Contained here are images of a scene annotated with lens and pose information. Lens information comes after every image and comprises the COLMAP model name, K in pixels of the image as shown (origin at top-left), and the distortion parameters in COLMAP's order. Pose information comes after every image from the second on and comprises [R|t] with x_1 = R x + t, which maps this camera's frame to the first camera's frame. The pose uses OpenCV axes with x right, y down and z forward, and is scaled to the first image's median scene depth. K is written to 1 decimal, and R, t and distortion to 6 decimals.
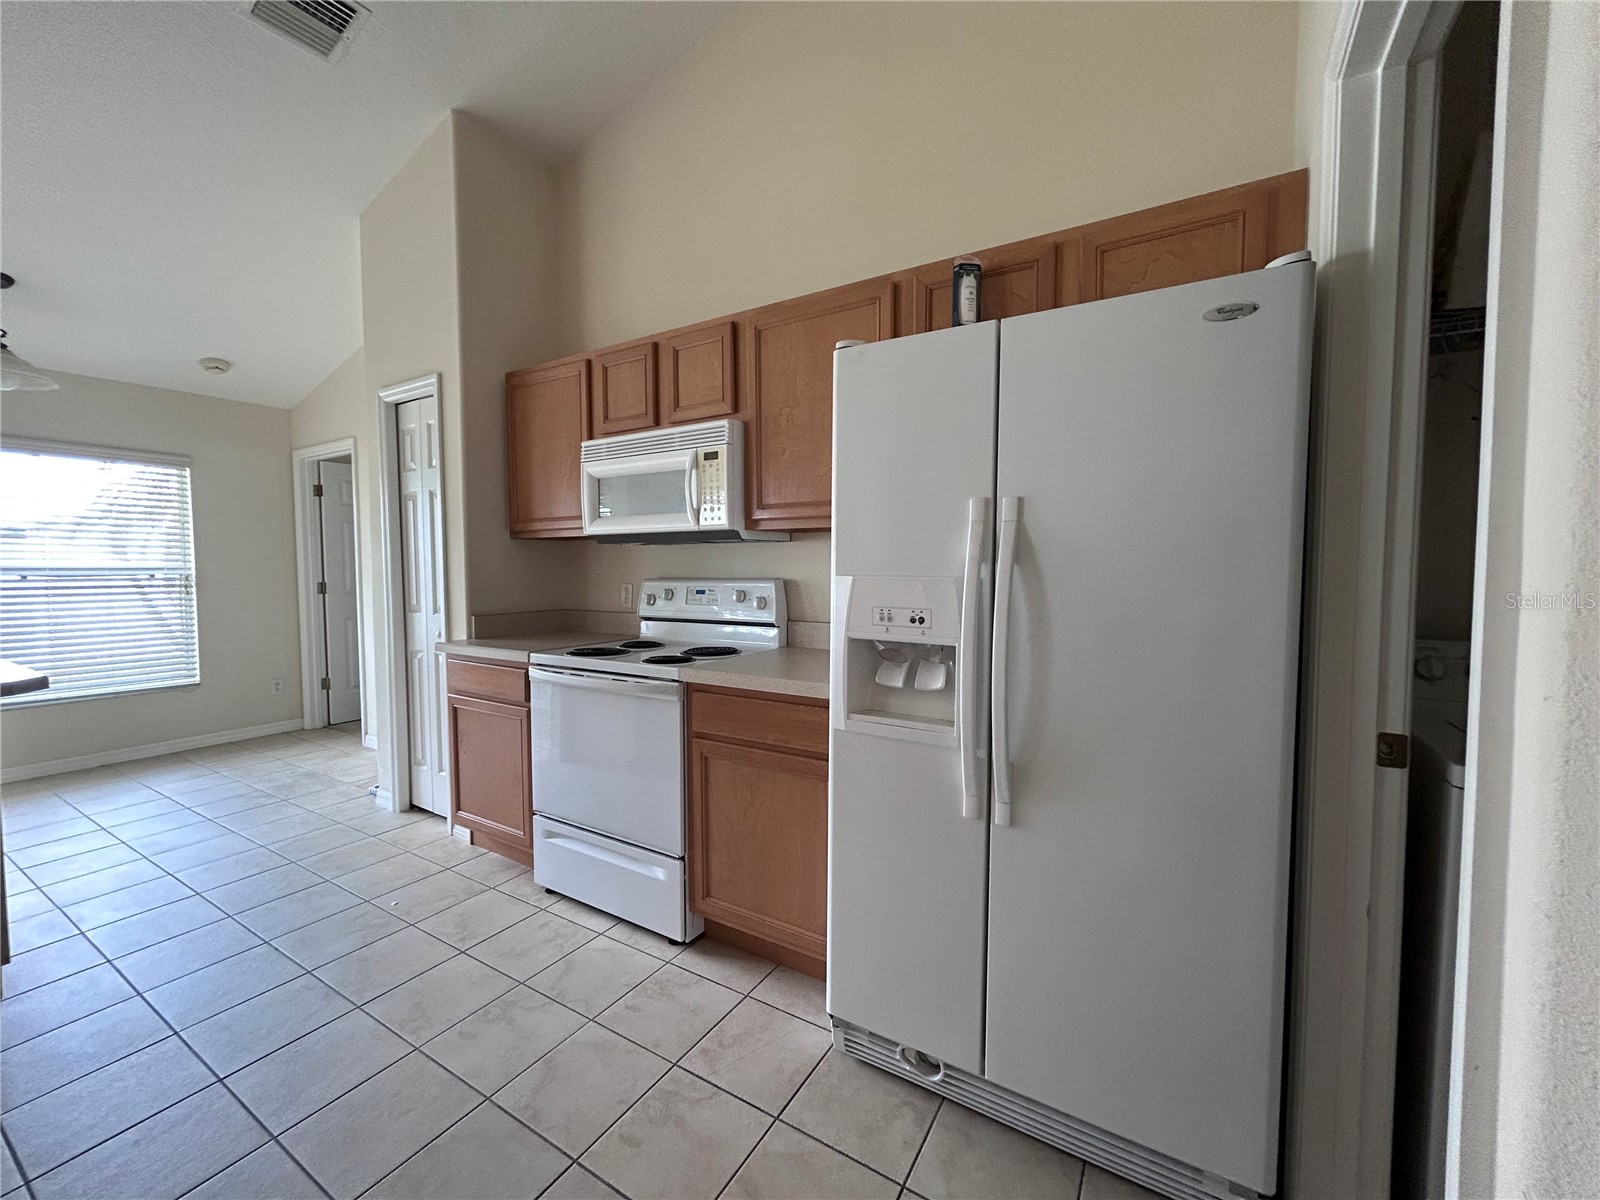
lens RADIAL K [[644.9, 0, 799.1], [0, 644.9, 598.7], [0, 0, 1]] dist [-0.000614, 0.000636]
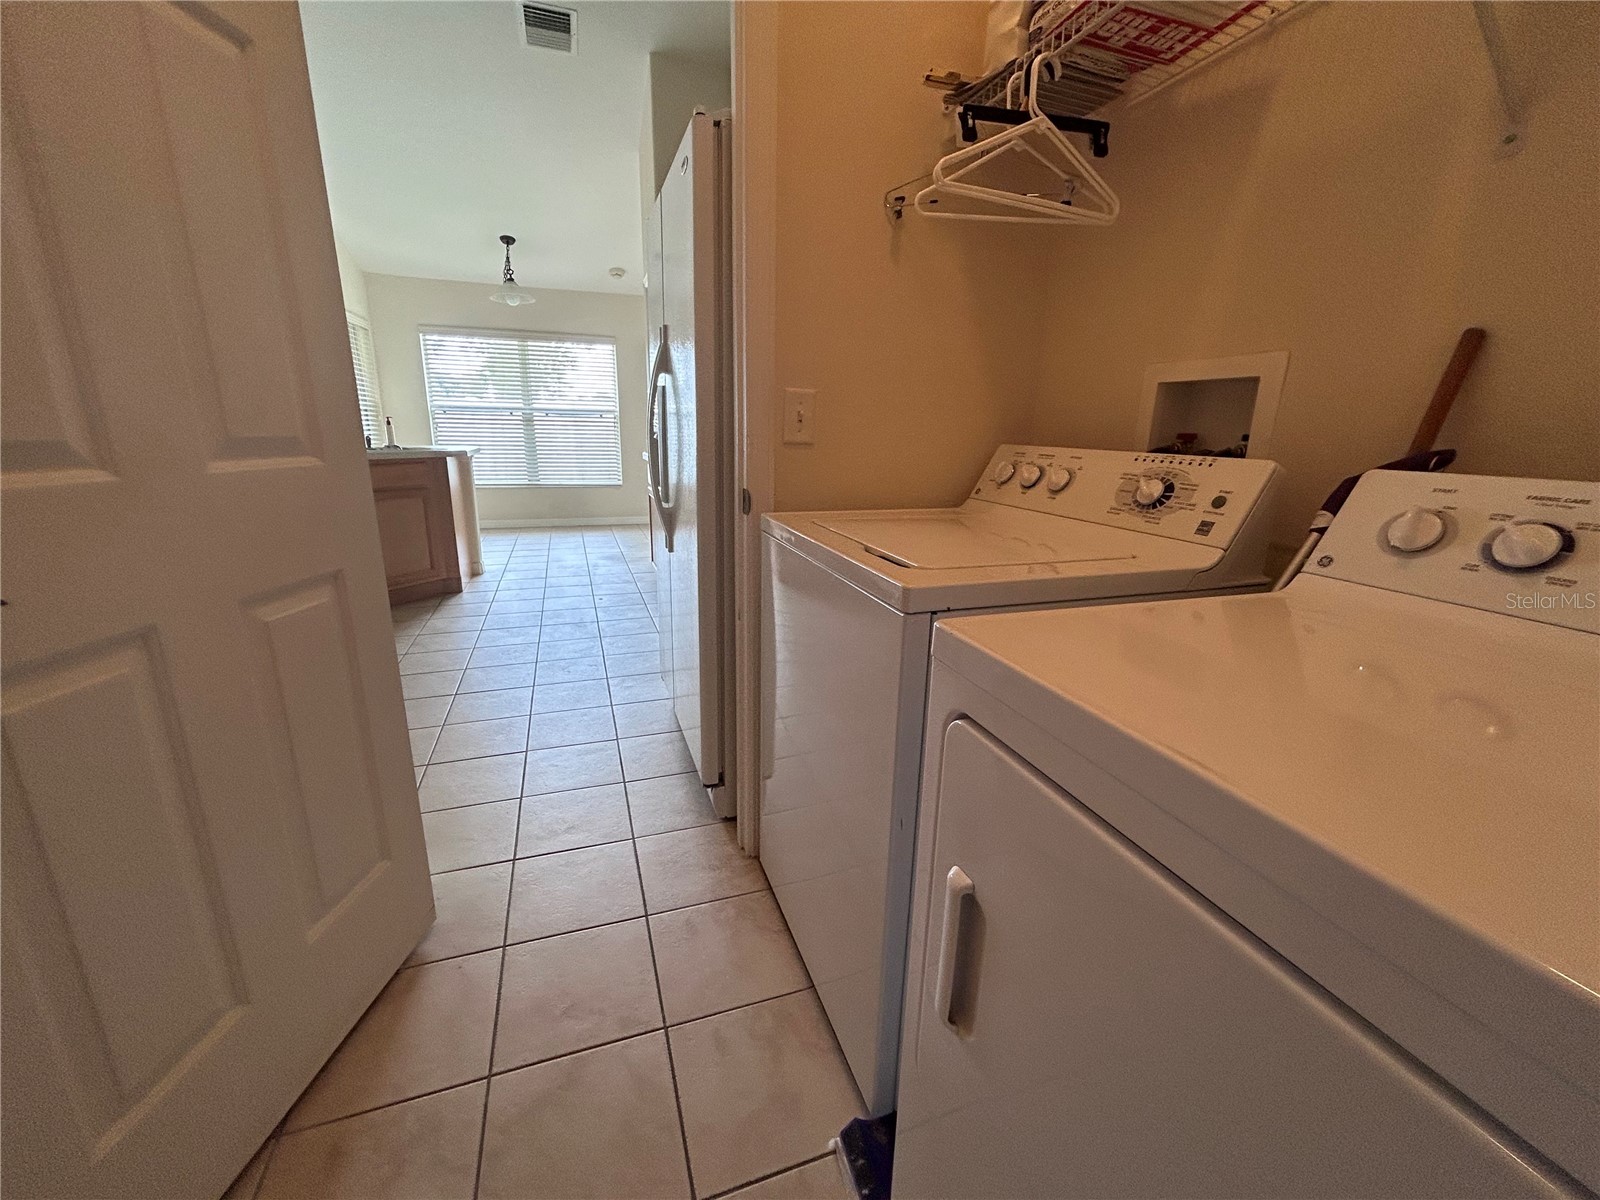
lens RADIAL K [[644.9, 0, 791.8], [0, 644.9, 592.0], [0, 0, 1]] dist [-0.000614, 0.000636]
pose [[0.766514, 0.172314, -0.618680, 0.823623], [-0.051227, 0.976669, 0.208552, 0.064158], [0.640181, -0.128165, 0.757457, 0.014659]]
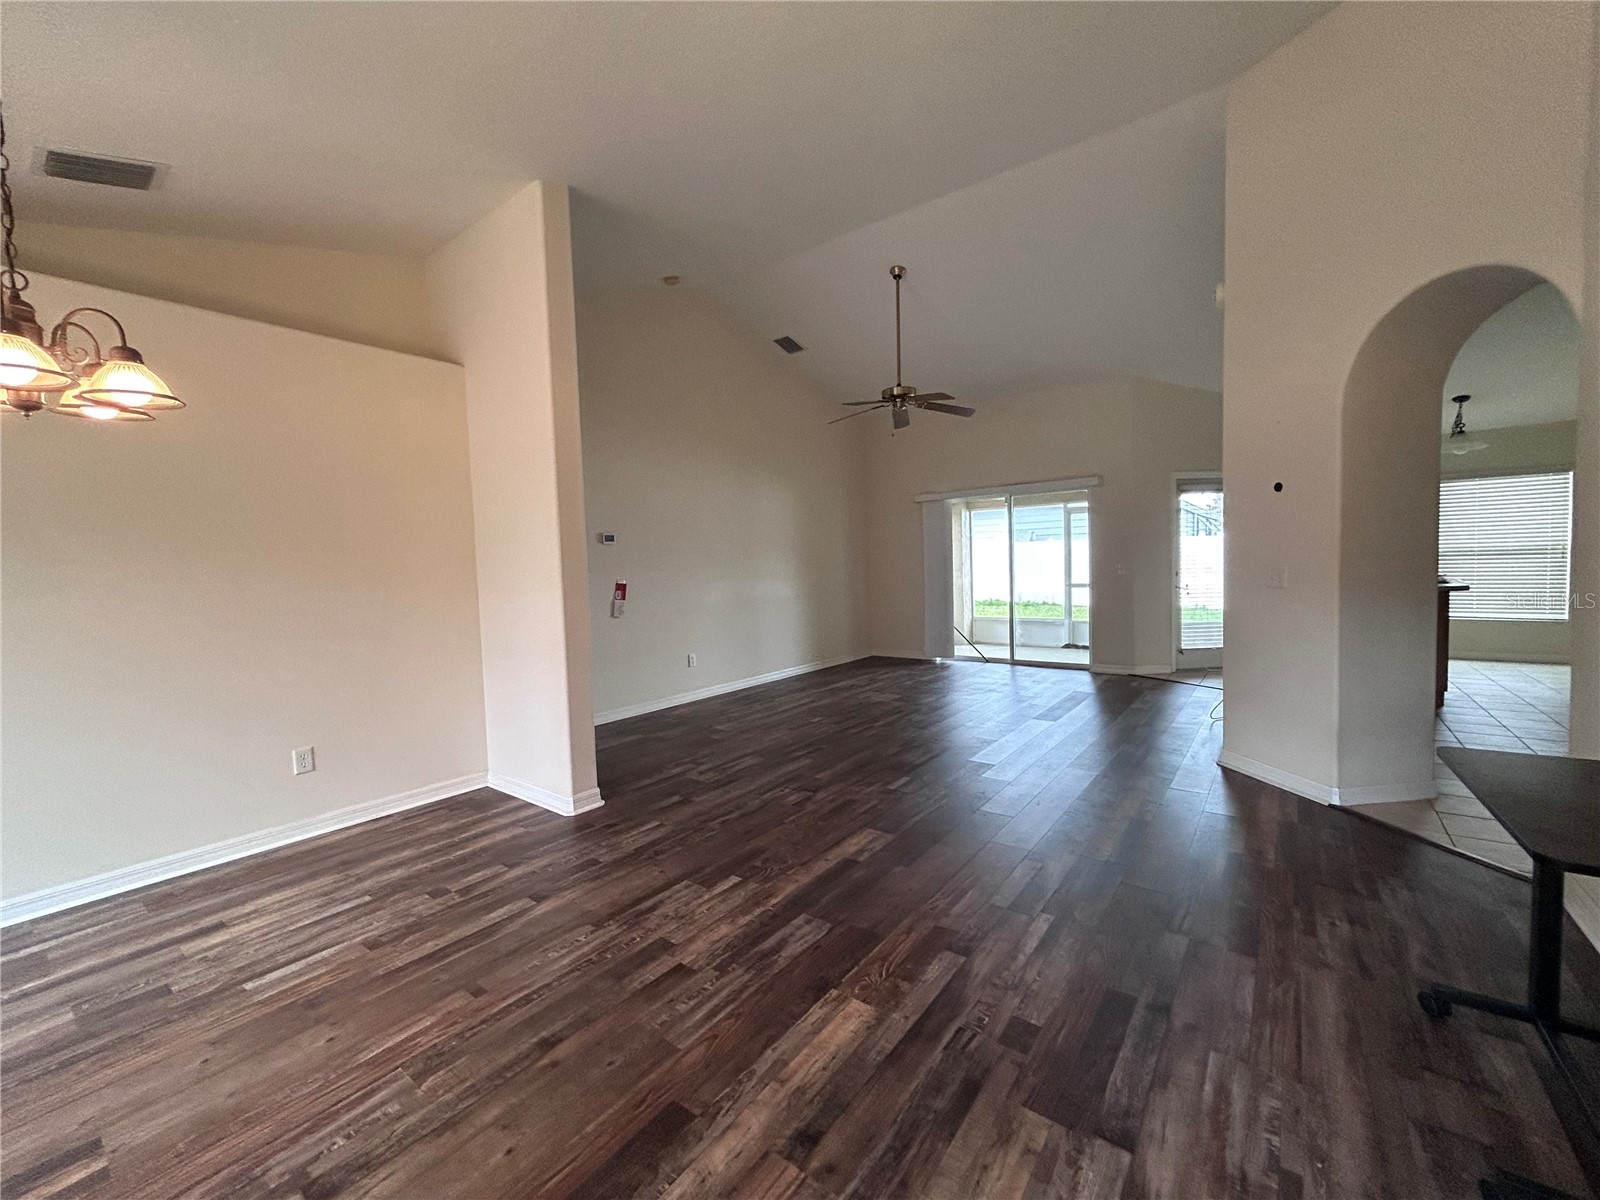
lens RADIAL K [[644.9, 0, 802.7], [0, 644.9, 595.9], [0, 0, 1]] dist [-0.000614, 0.000636]
pose [[-0.103833, 0.056642, -0.992981, 1.255453], [-0.025512, 0.997897, 0.059590, 0.062403], [0.994267, 0.031521, -0.102170, -1.032435]]
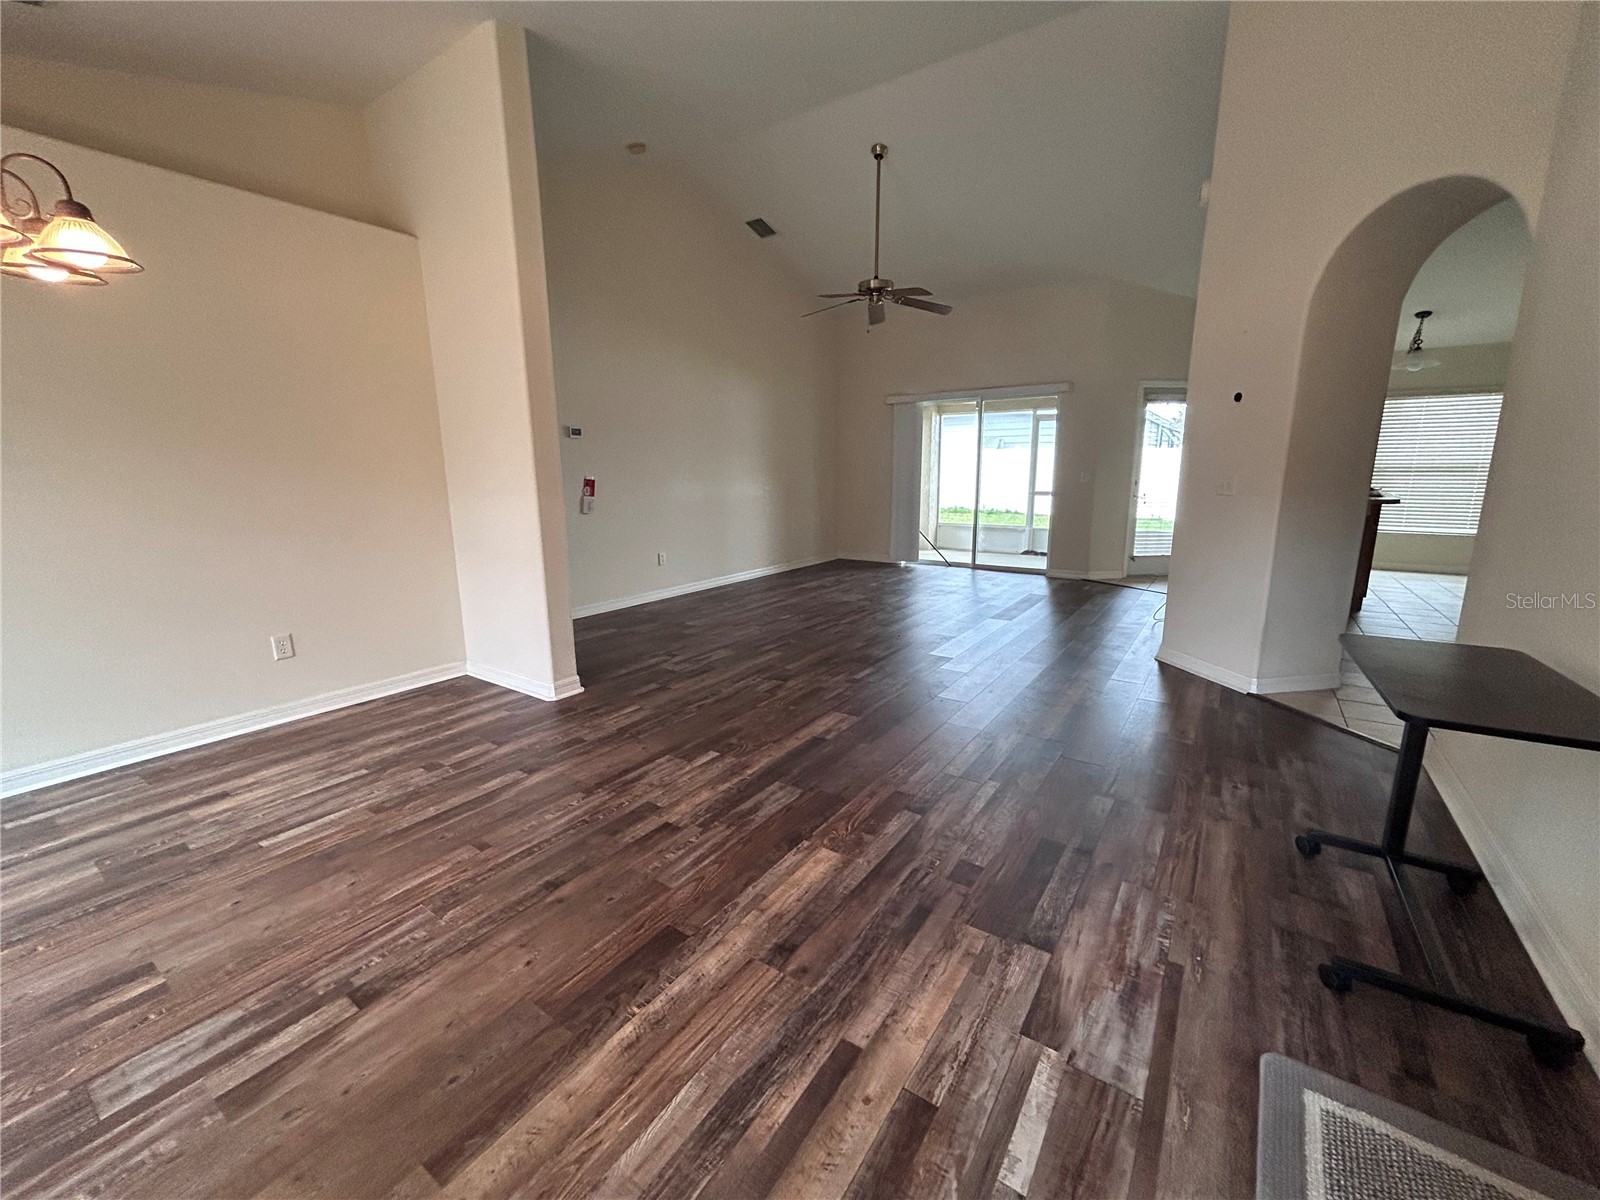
lens RADIAL K [[644.9, 0, 802.2], [0, 644.9, 596.1], [0, 0, 1]] dist [-0.000614, 0.000636]
pose [[-0.051727, 0.200095, -0.978410, 1.302143], [-0.049625, 0.977996, 0.202634, 0.075623], [0.997428, 0.059035, -0.040659, -1.047907]]
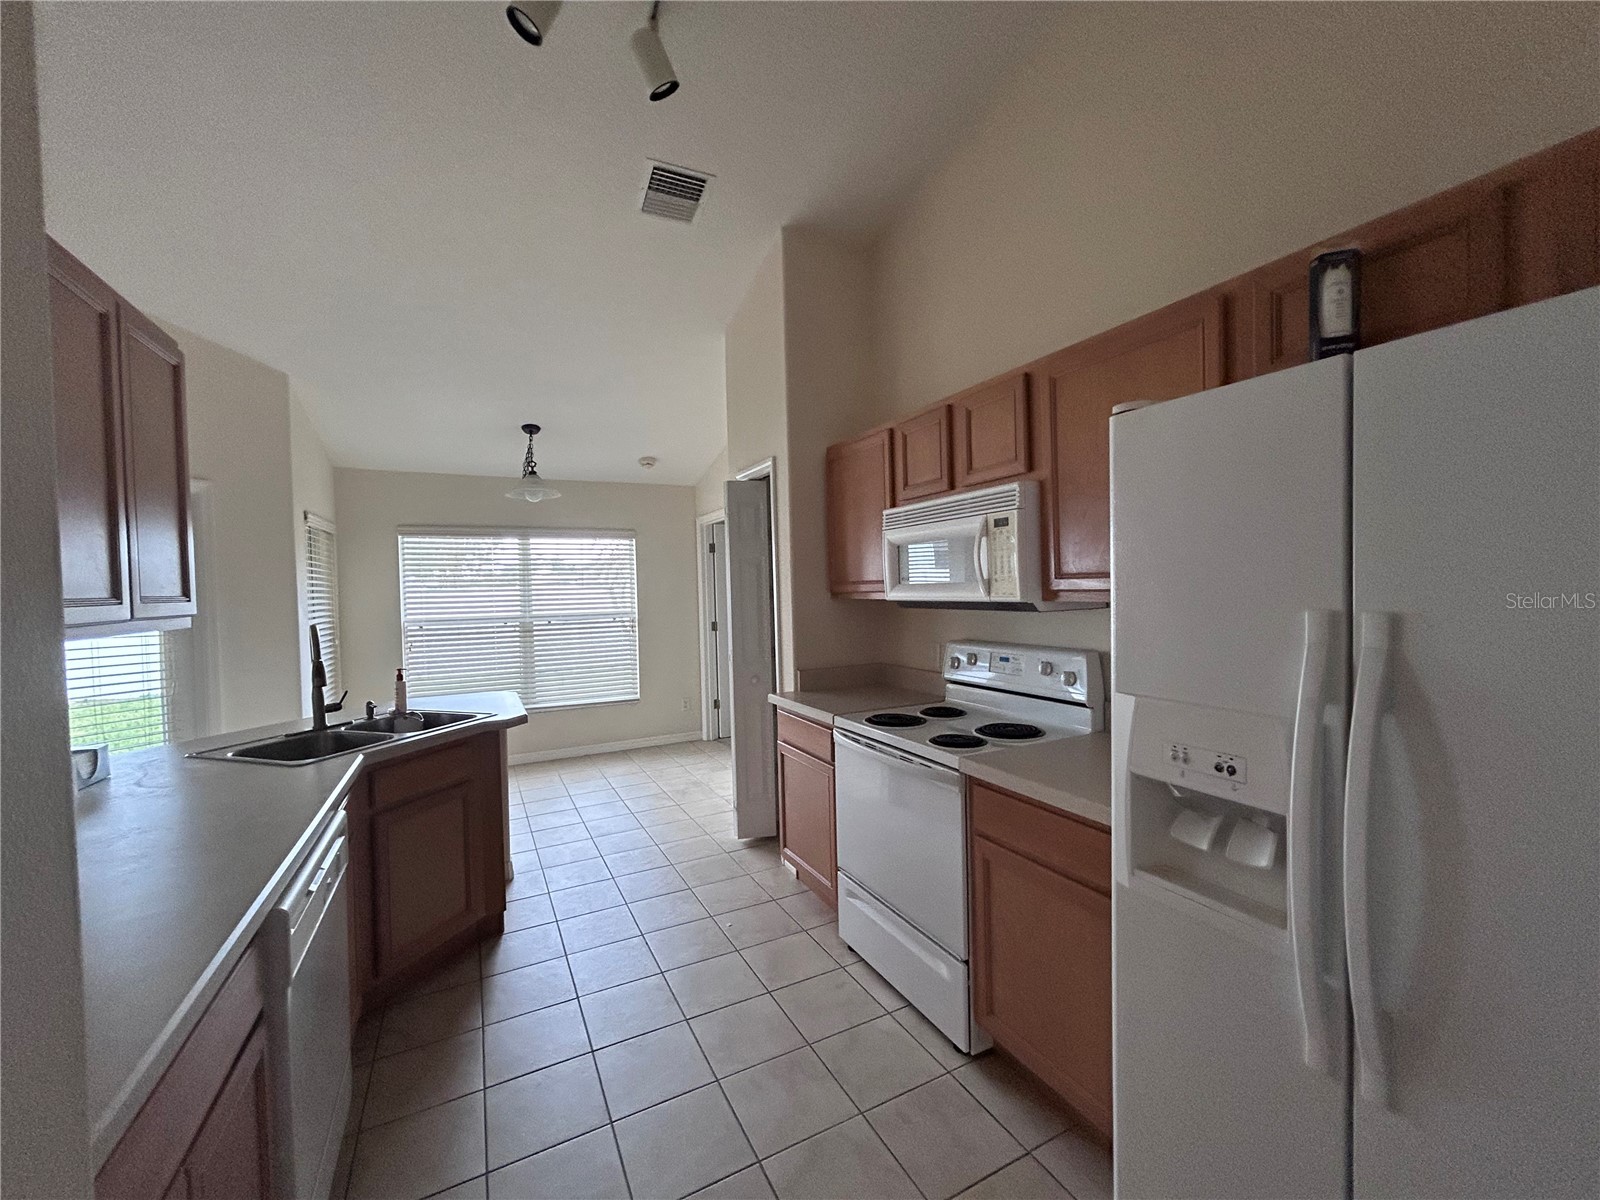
lens RADIAL K [[644.9, 0, 800.0], [0, 644.9, 598.6], [0, 0, 1]] dist [-0.000614, 0.000636]
pose [[0.853700, -0.011110, -0.520647, 0.086520], [-0.001491, 0.999716, -0.023777, -0.081521], [0.520763, 0.021074, 0.853441, 0.059903]]
